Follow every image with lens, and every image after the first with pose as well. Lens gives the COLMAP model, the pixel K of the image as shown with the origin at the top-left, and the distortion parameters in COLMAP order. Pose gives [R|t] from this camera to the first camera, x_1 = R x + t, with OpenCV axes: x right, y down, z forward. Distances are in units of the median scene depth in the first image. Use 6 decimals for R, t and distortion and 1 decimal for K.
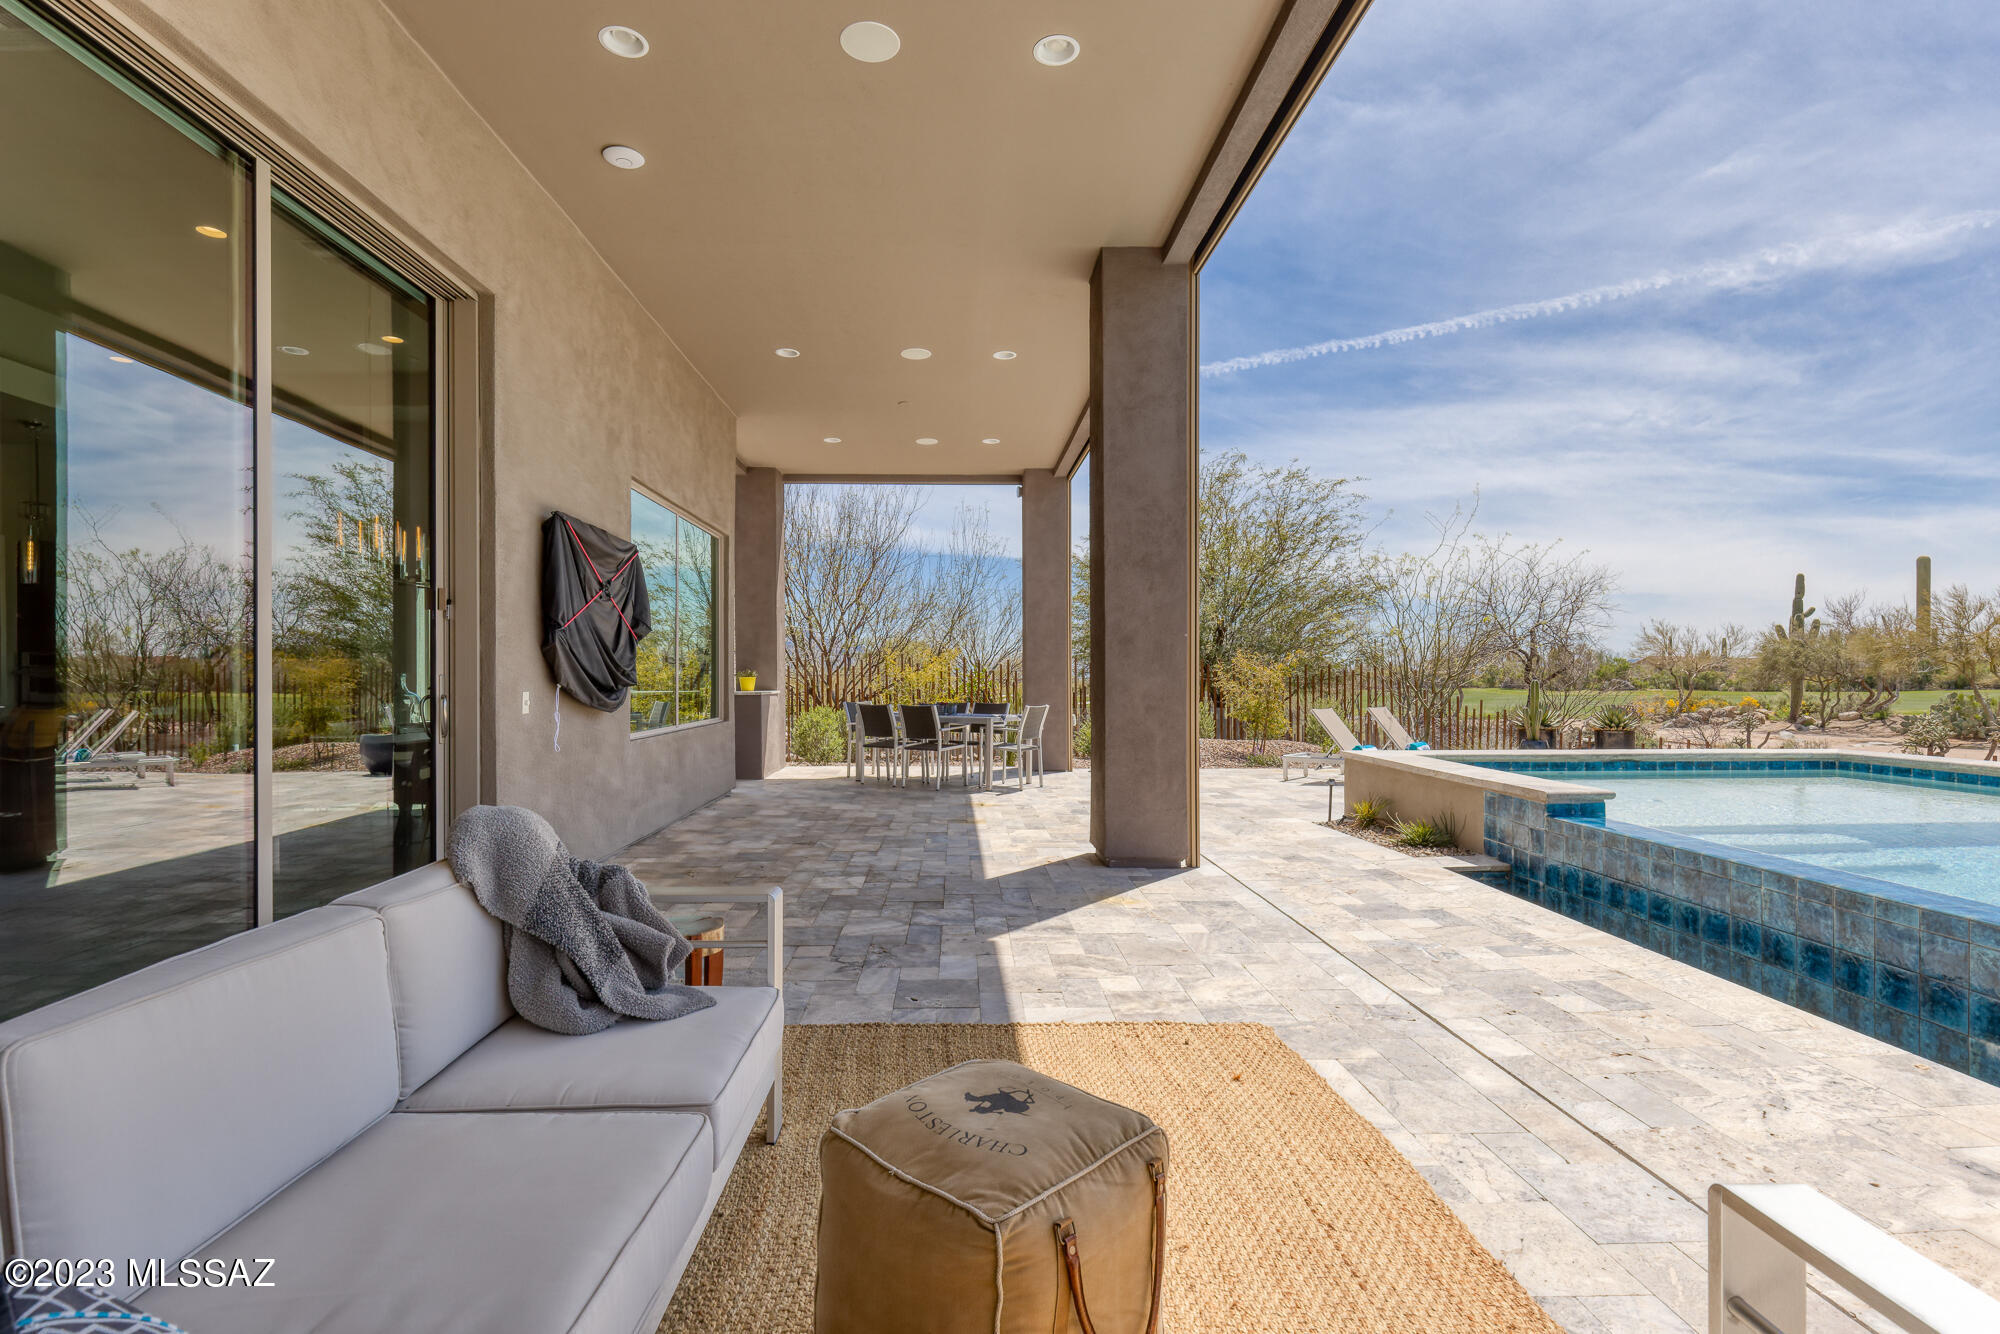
lens RADIAL K [[904.6, 0, 989.6], [0, 904.6, 672.3], [0, 0, 1]] dist [-0.029917, -0.000384]
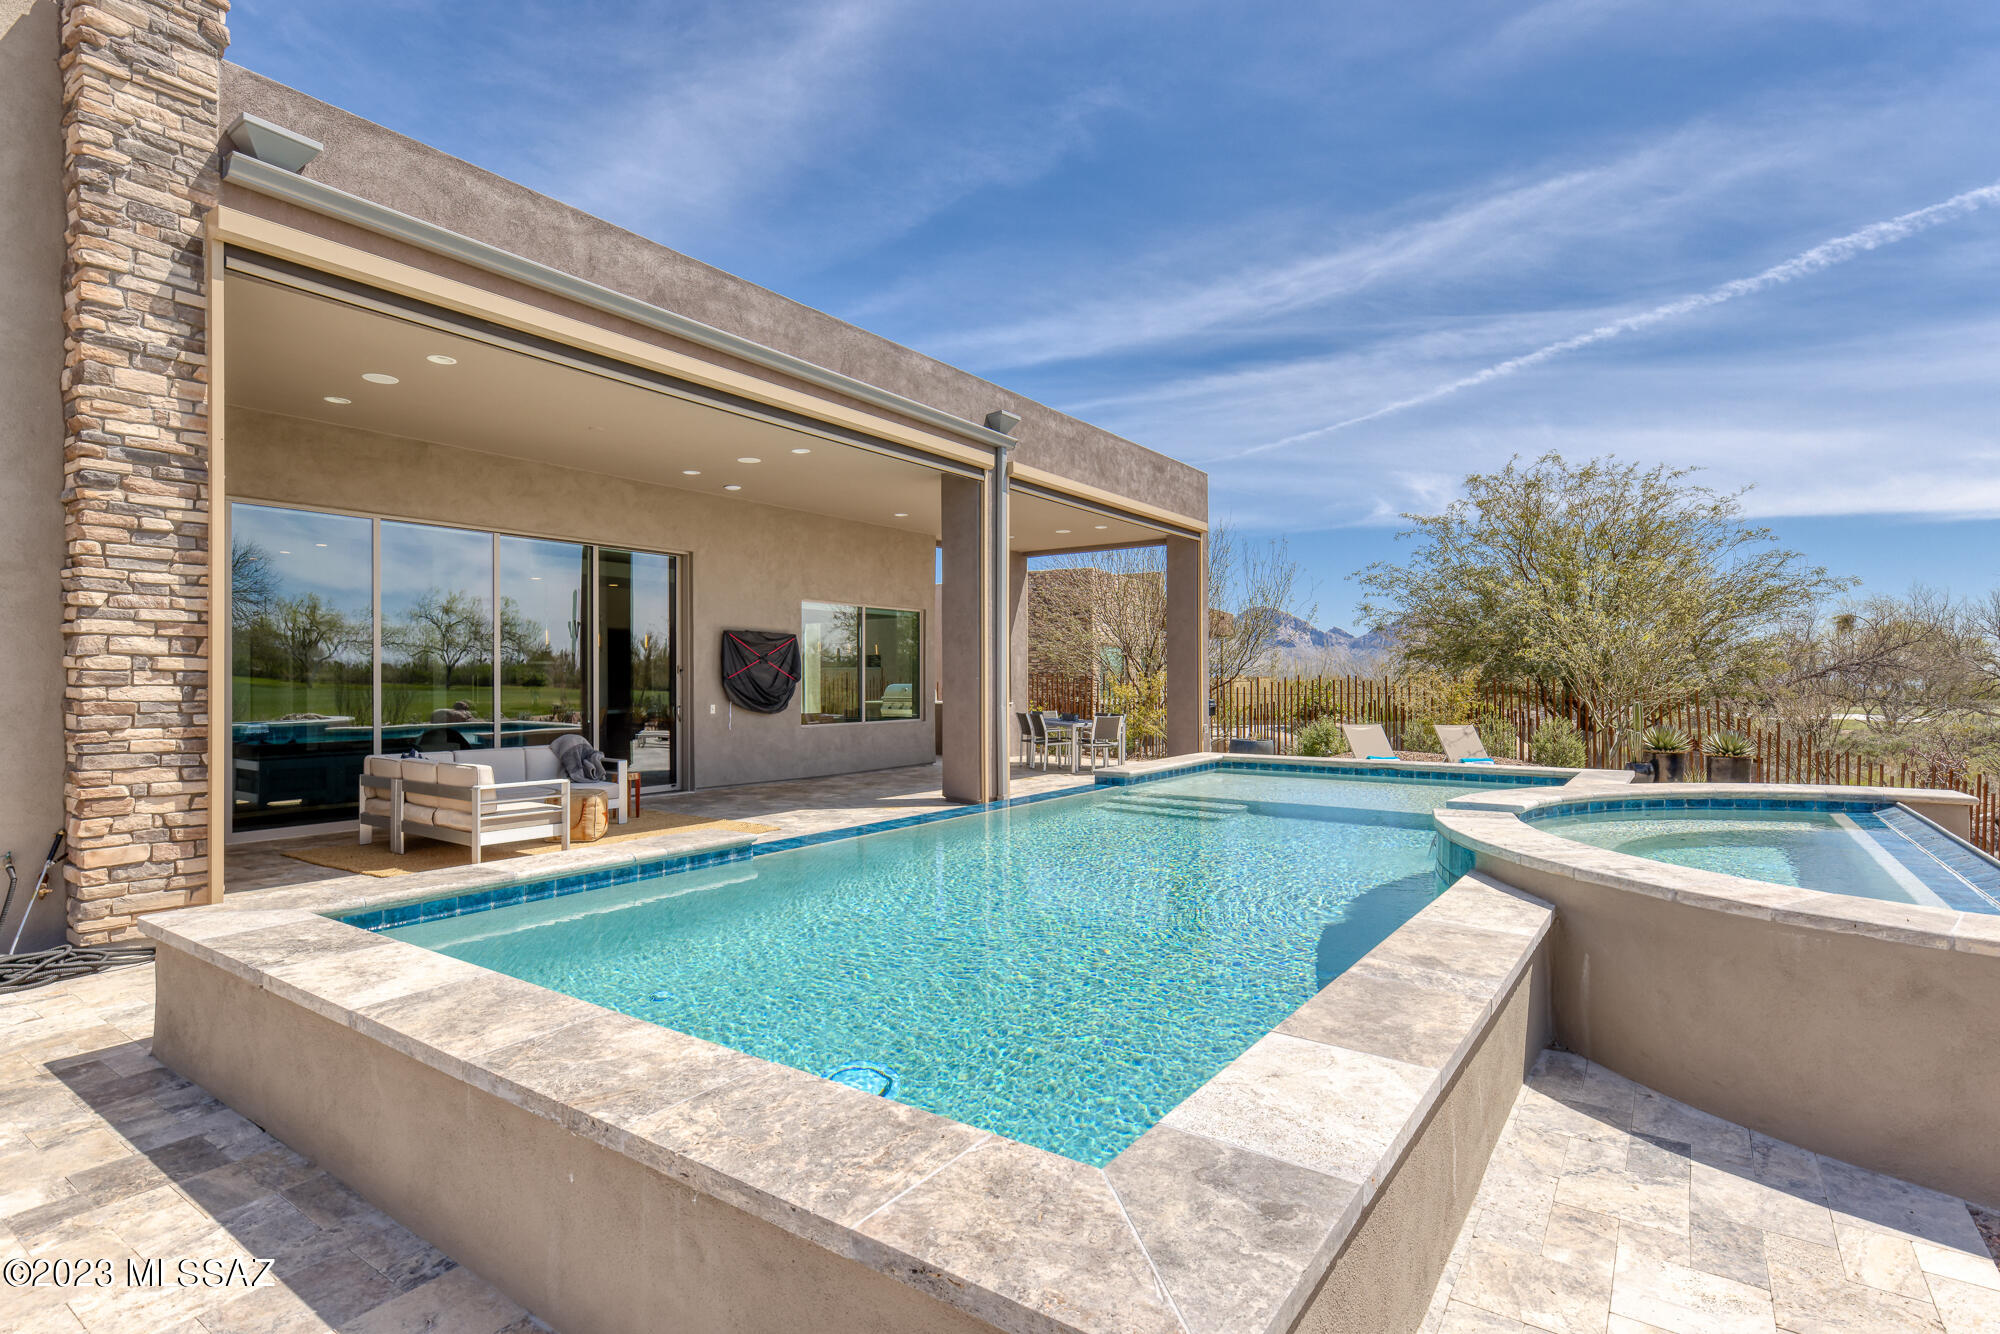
lens RADIAL K [[981.3, 0, 1002.1], [0, 981.3, 673.3], [0, 0, 1]] dist [-0.001749, 0.001505]
pose [[0.799401, -0.006353, -0.600764, 1.200189], [0.003528, 0.999976, -0.005880, -0.031740], [0.600788, 0.002581, 0.799404, -0.459142]]
